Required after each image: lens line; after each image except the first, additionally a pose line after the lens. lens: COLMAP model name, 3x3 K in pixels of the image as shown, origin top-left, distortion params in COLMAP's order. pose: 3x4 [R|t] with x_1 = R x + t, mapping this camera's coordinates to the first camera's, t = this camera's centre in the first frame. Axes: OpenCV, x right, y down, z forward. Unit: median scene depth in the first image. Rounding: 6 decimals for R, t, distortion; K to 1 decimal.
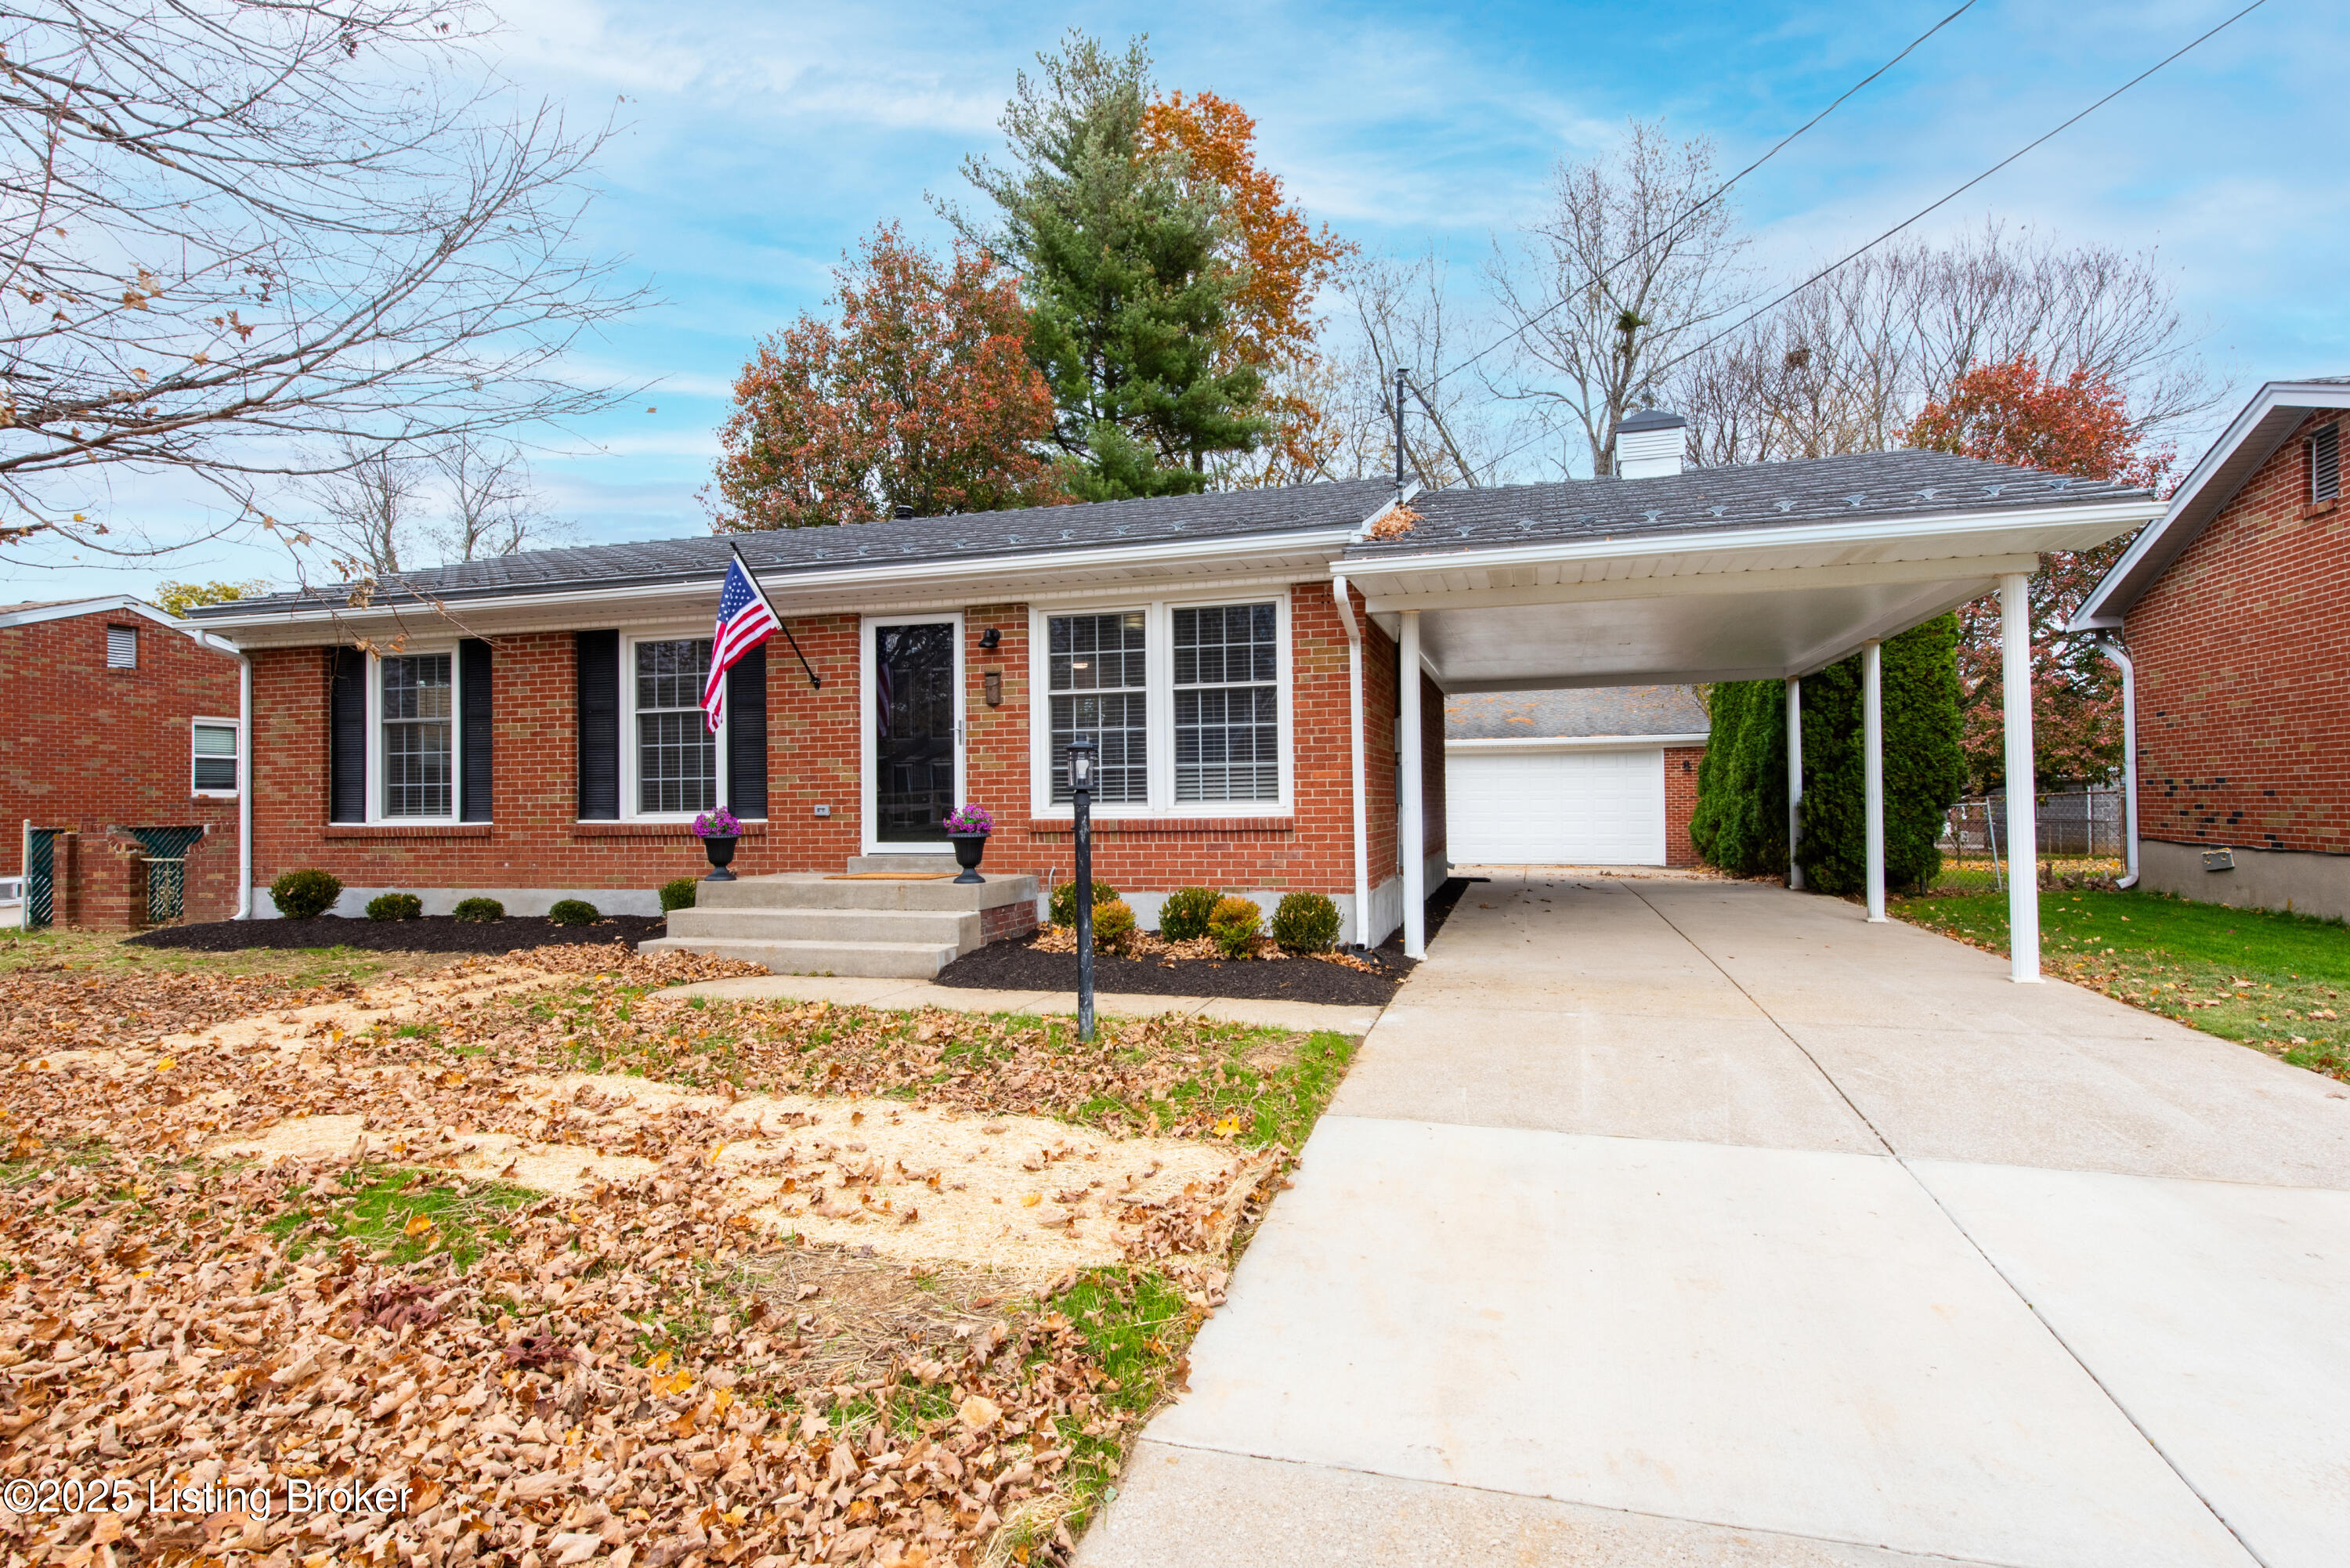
lens RADIAL K [[1240.9, 0, 1175.0], [0, 1240.9, 788.0], [0, 0, 1]] dist [0.005036, 0.001629]
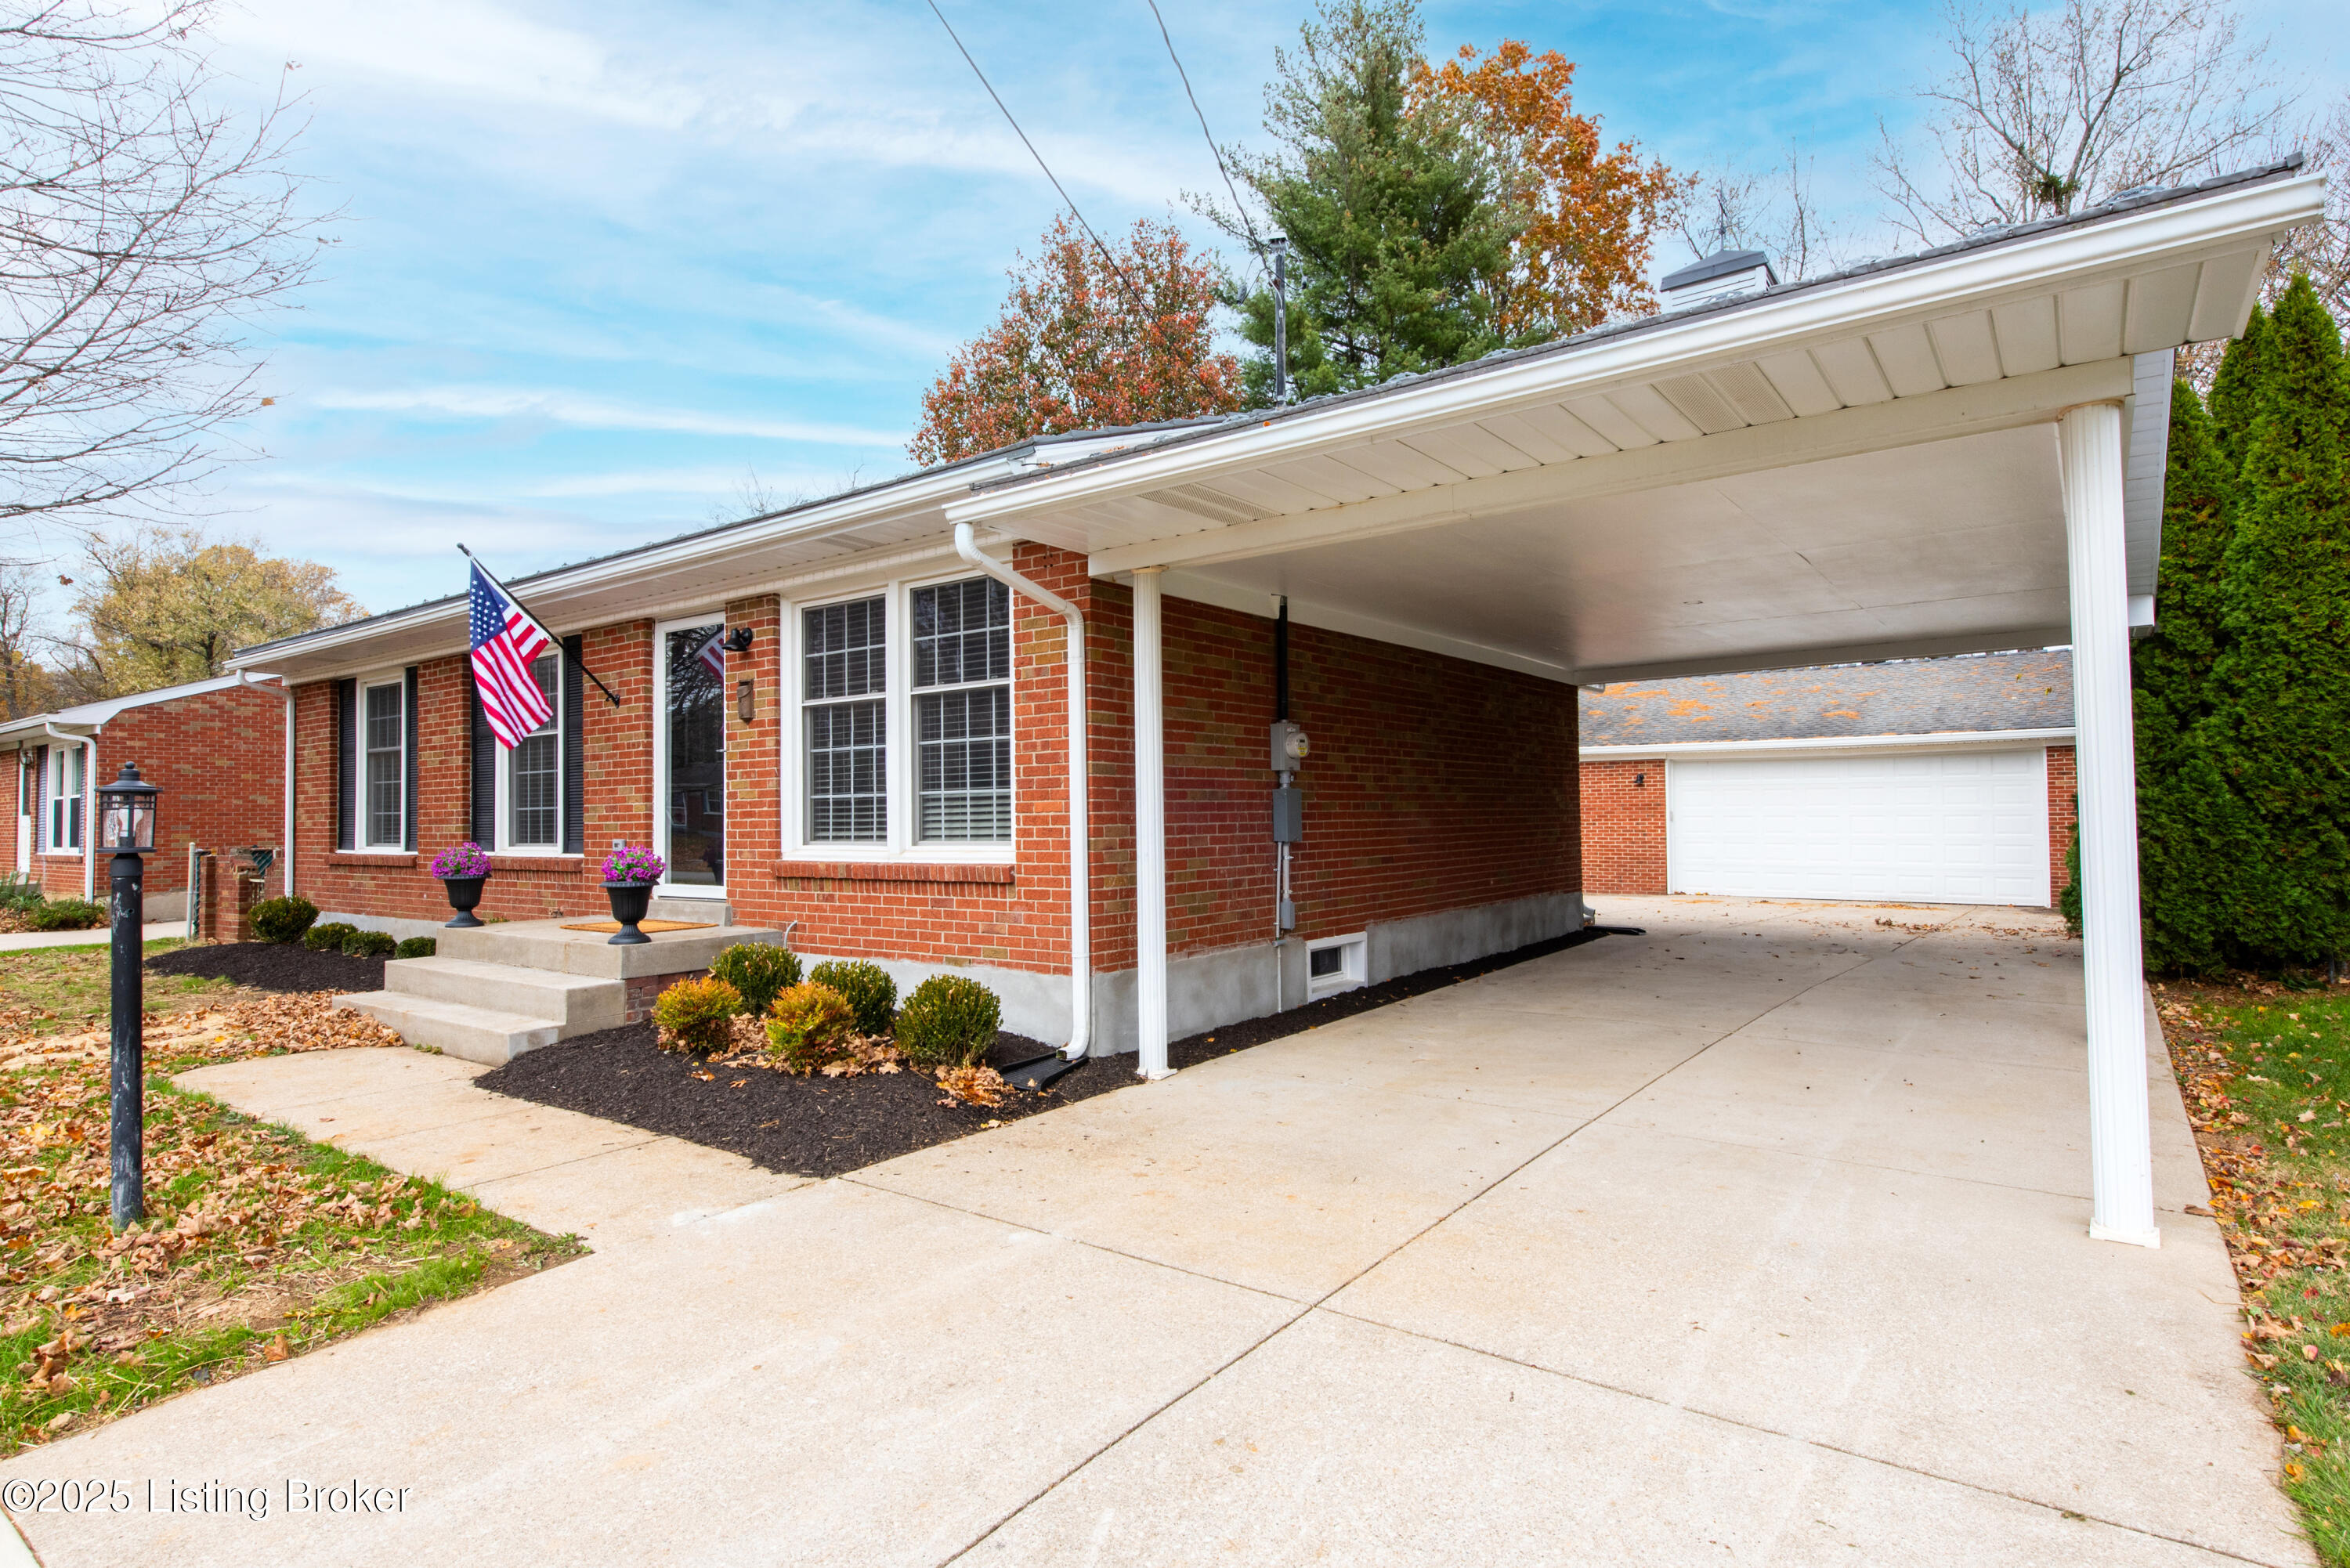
lens RADIAL K [[1240.9, 0, 1172.0], [0, 1240.9, 743.5], [0, 0, 1]] dist [0.005036, 0.001629]
pose [[0.939402, -0.019708, -0.342250, 0.381732], [0.005628, 0.999098, -0.042085, -0.014745], [0.342771, 0.037608, 0.938666, 0.314246]]
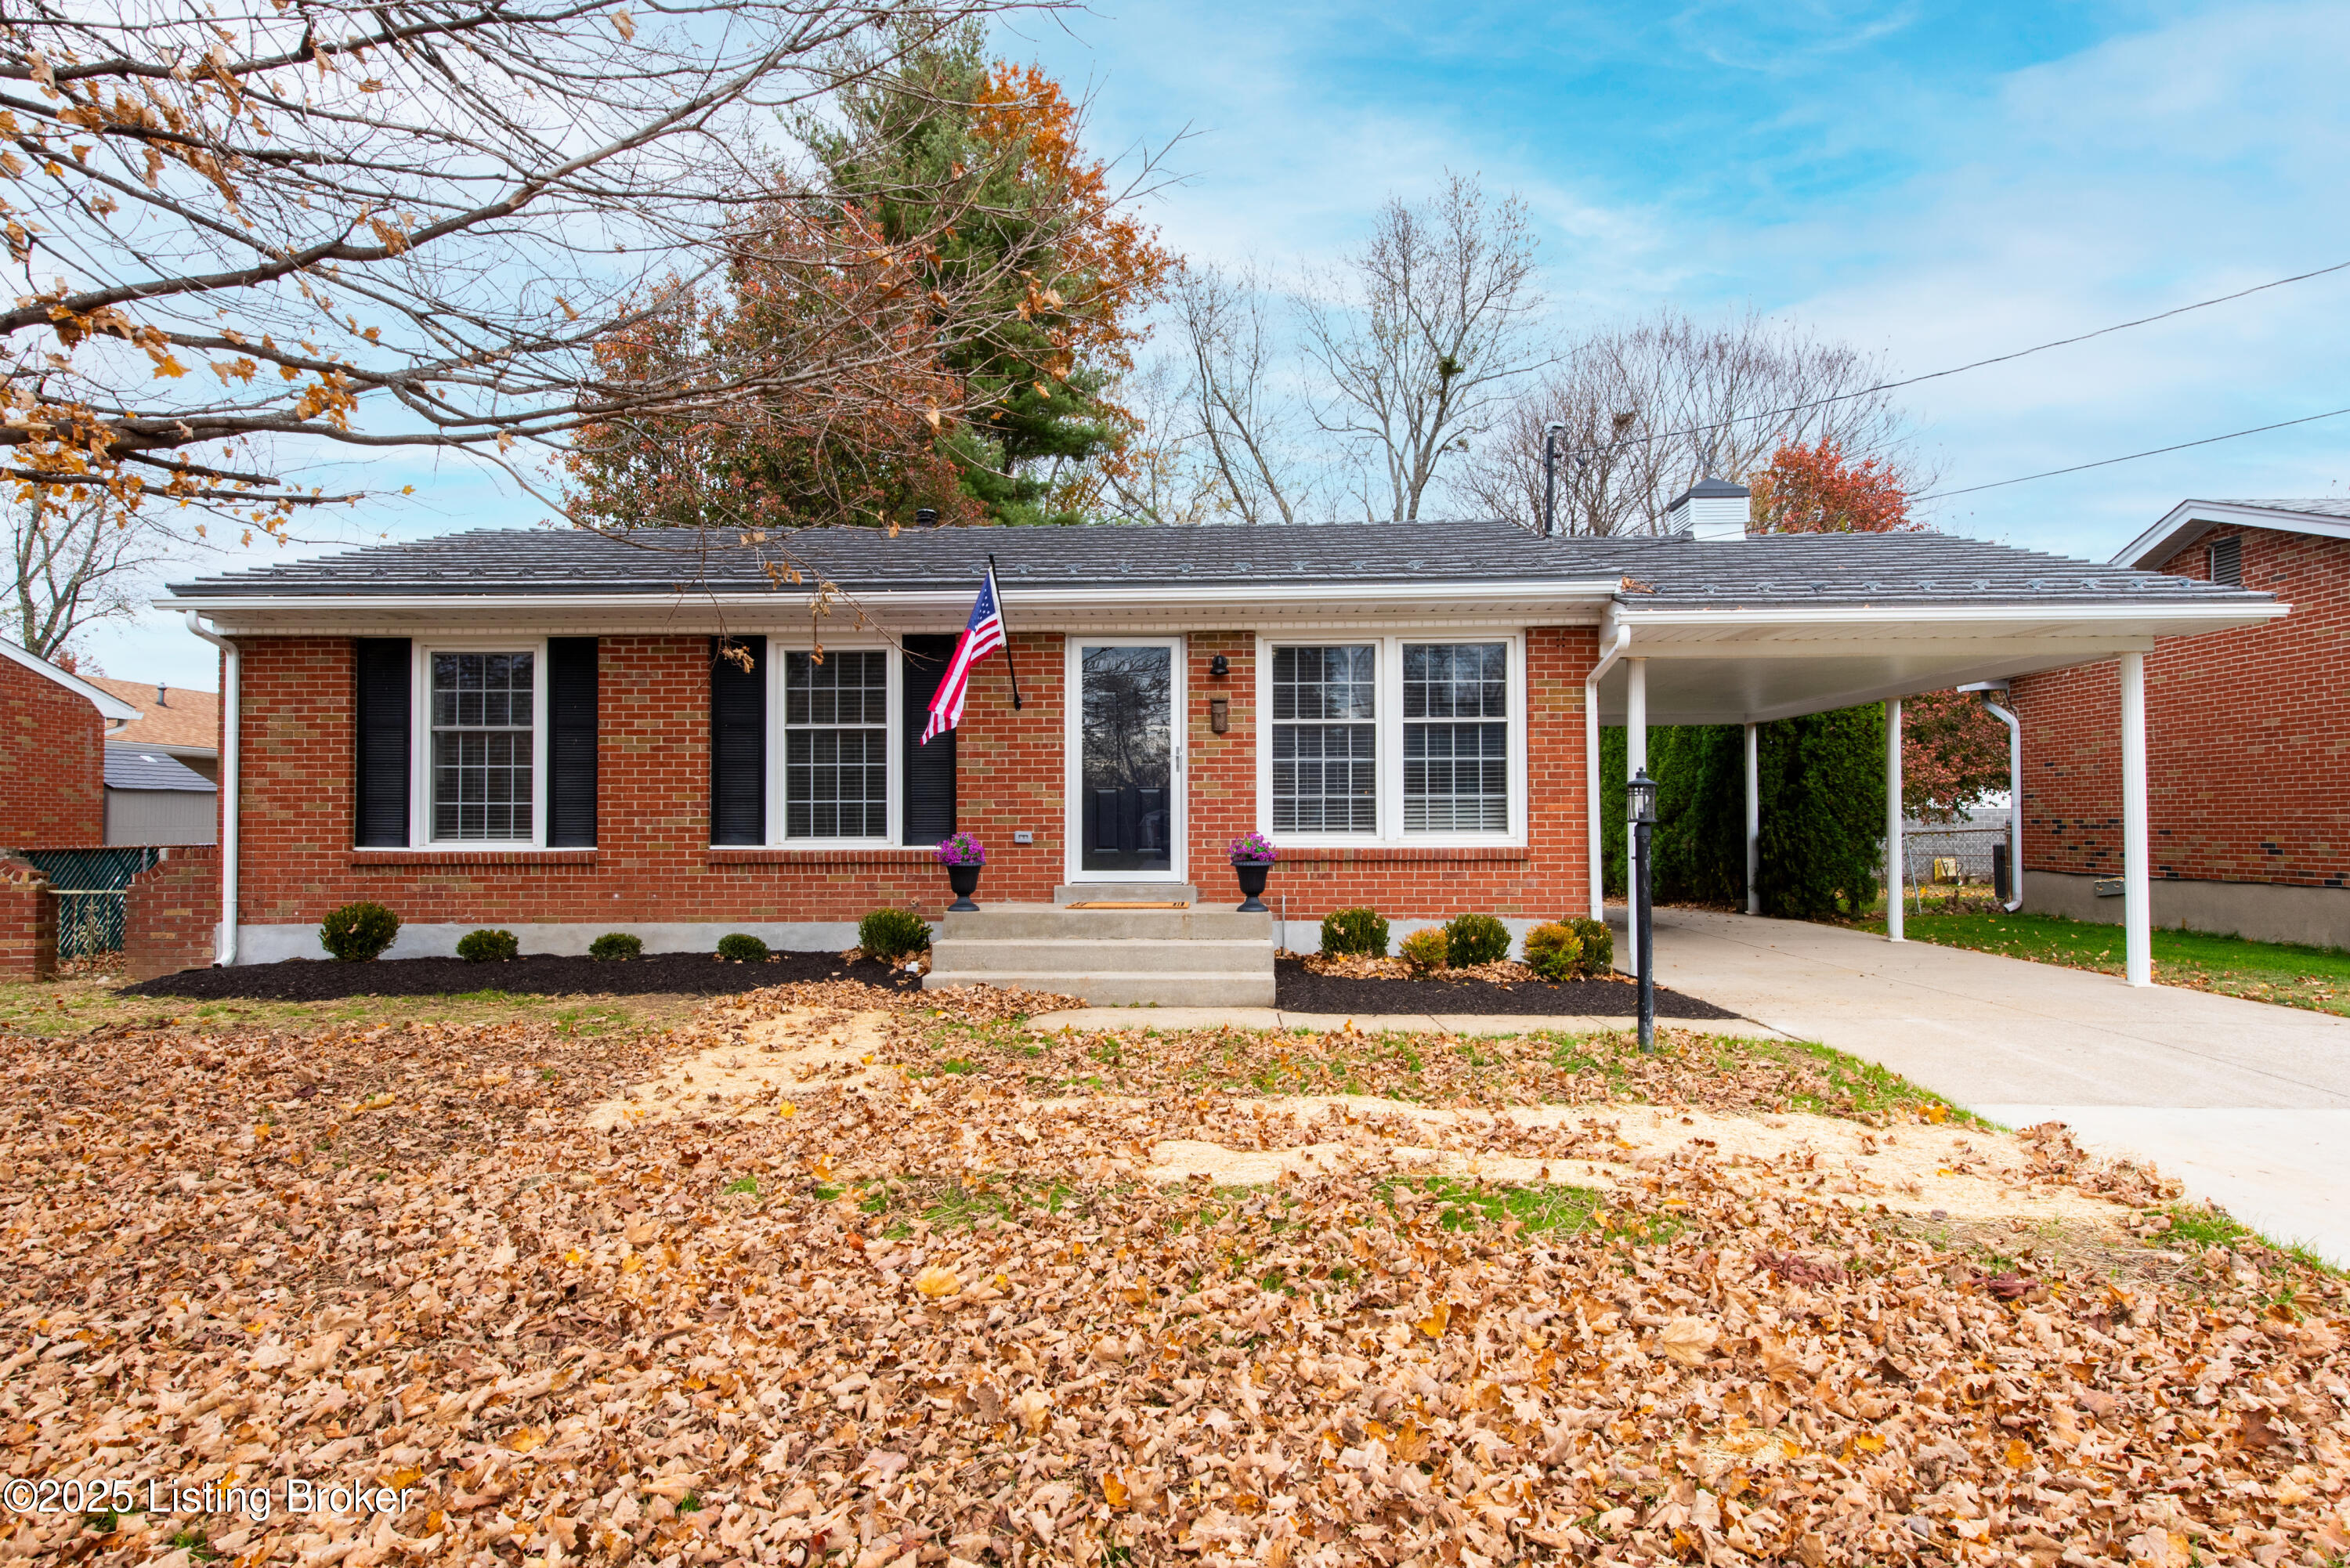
lens RADIAL K [[1323.7, 0, 1168.5], [0, 1323.7, 806.8], [0, 0, 1]] dist [0.006843, -0.001042]
pose [[0.966321, 0.013568, 0.256982, -0.437961], [-0.012270, 0.999903, -0.006654, 0.000180], [-0.257047, 0.003277, 0.966393, -0.010120]]
